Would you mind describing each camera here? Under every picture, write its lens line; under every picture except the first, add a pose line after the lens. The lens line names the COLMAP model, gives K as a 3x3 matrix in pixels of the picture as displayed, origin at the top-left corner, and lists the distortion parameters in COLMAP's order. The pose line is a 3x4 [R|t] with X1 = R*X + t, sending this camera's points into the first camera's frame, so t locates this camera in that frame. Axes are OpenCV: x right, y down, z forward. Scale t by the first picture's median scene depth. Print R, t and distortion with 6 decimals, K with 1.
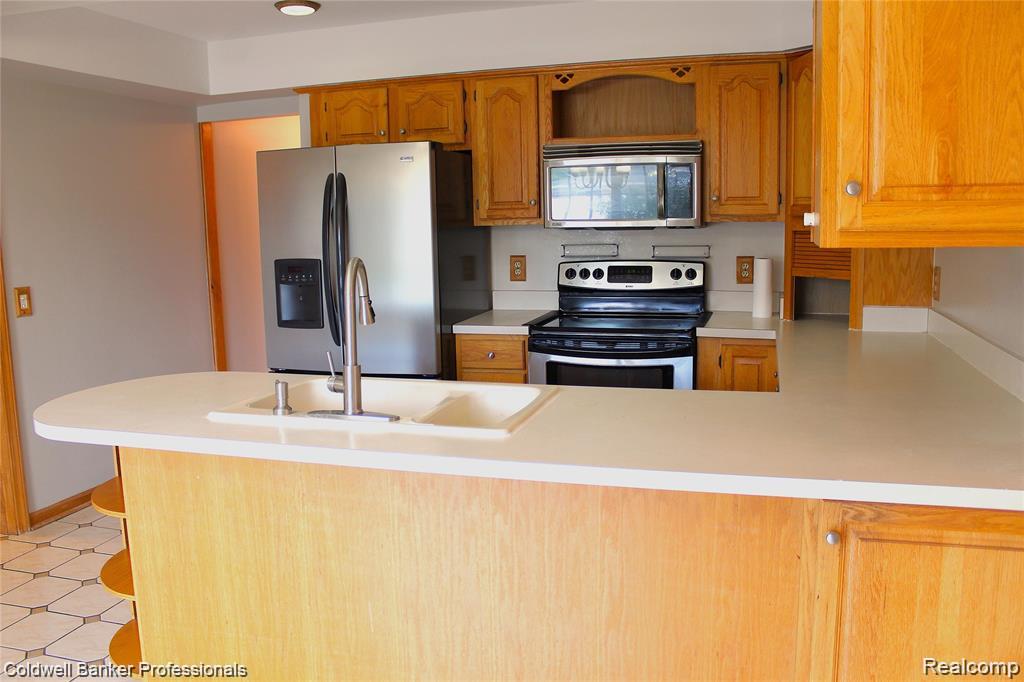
lens RADIAL K [[845.0, 0, 512.0], [0, 845.0, 341.0], [0, 0, 1]] dist [-0.165822, 0.139781]
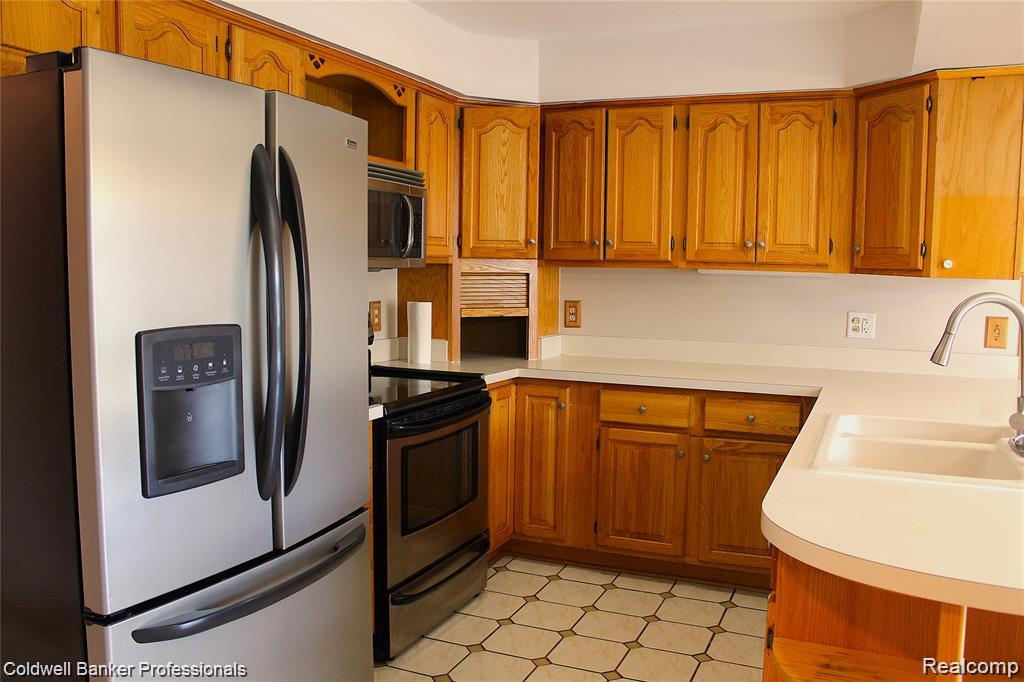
lens RADIAL K [[845.0, 0, 512.0], [0, 845.0, 341.0], [0, 0, 1]] dist [-0.165822, 0.139781]
pose [[0.133207, -0.064987, 0.988955, -0.675936], [0.128672, 0.990536, 0.047759, -0.087490], [-0.982700, 0.120889, 0.140308, 0.787303]]
